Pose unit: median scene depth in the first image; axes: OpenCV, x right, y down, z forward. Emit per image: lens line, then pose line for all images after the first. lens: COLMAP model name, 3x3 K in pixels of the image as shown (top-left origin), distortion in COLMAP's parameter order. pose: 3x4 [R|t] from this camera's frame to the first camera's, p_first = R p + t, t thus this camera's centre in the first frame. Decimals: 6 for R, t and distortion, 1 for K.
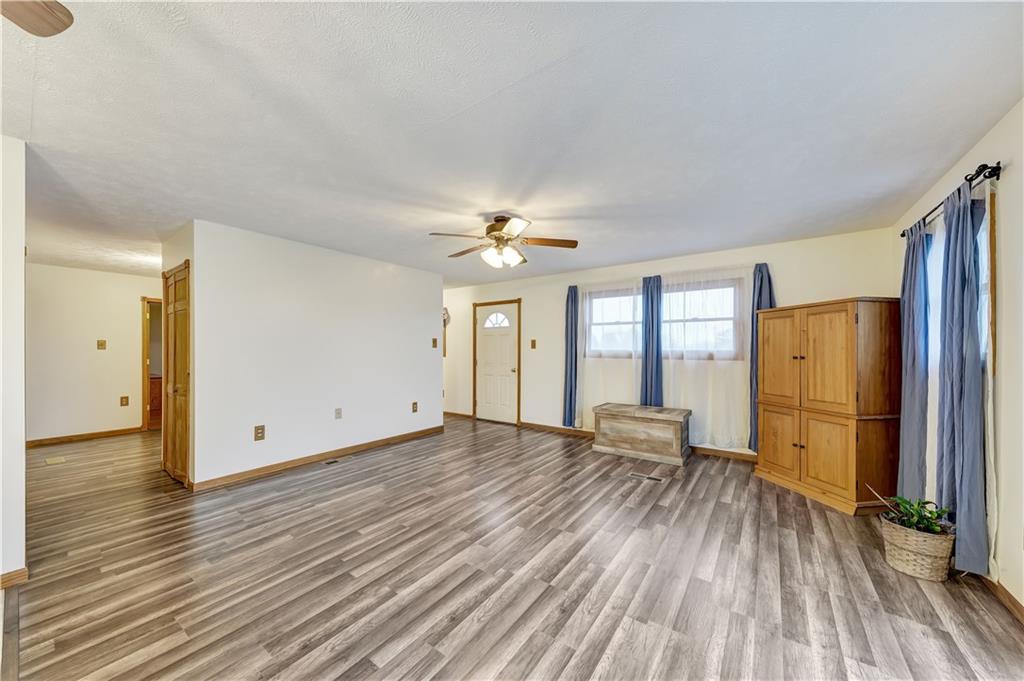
lens RADIAL K [[360.7, 0, 505.8], [0, 360.7, 346.2], [0, 0, 1]] dist [0.004687, -0.002103]
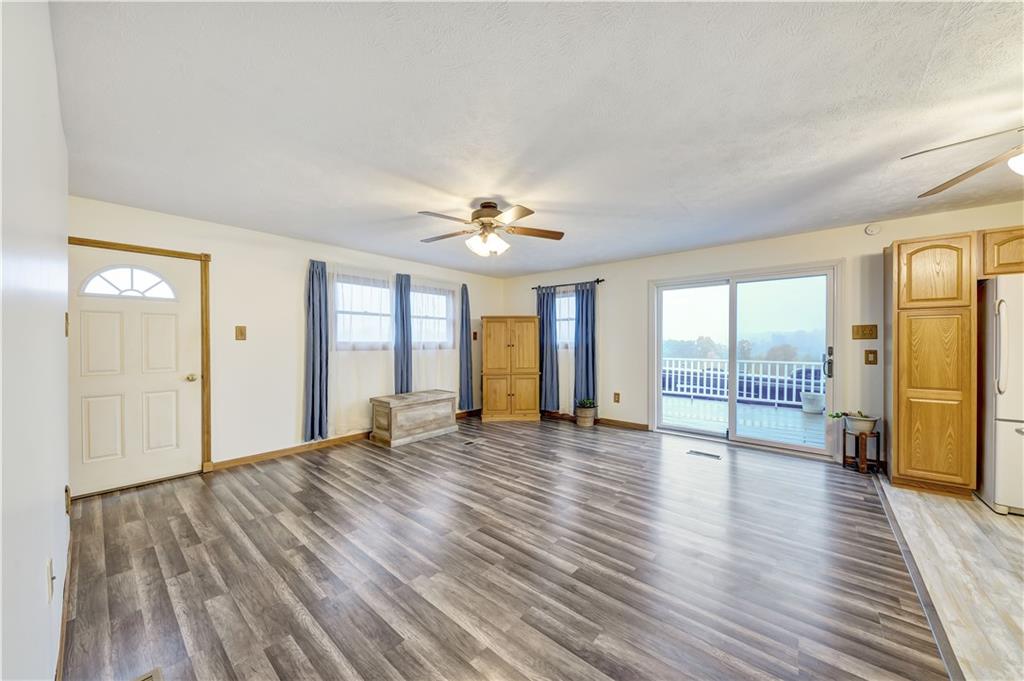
lens RADIAL K [[360.7, 0, 514.2], [0, 360.7, 342.4], [0, 0, 1]] dist [0.004687, -0.002103]
pose [[0.061327, -0.003789, 0.998111, -0.695246], [-0.007850, 0.999960, 0.004279, 0.005638], [-0.998087, -0.008098, 0.061295, 0.628602]]
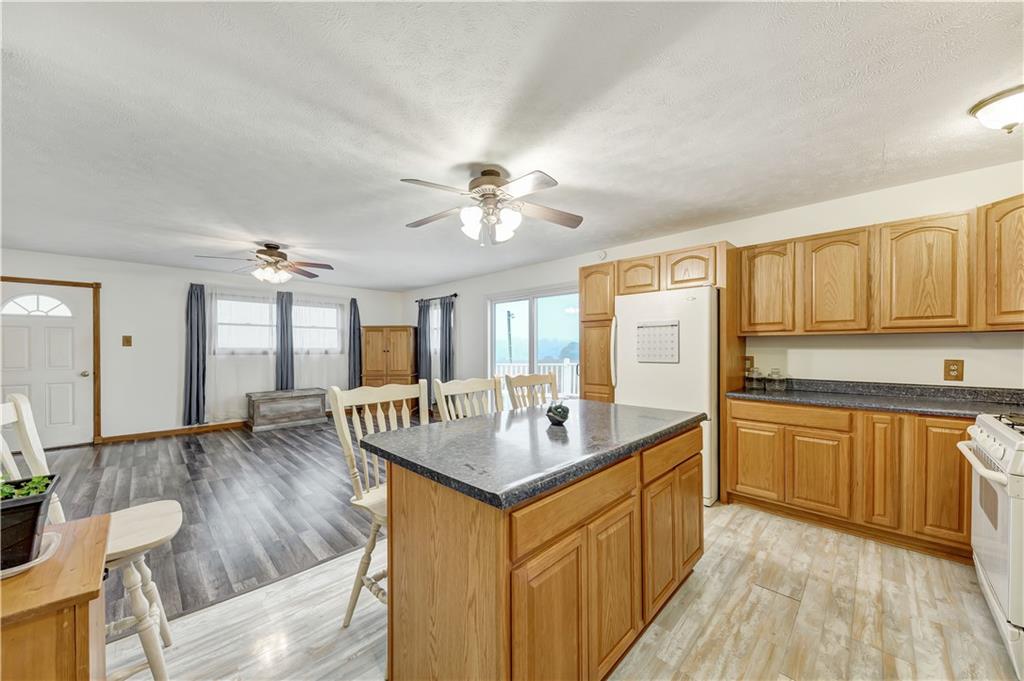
lens RADIAL K [[360.7, 0, 515.6], [0, 360.7, 354.4], [0, 0, 1]] dist [0.004687, -0.002103]
pose [[0.161162, -0.019739, 0.986731, -0.803294], [-0.008098, 0.999740, 0.021322, -0.000389], [-0.986895, -0.011427, 0.160960, -0.047689]]
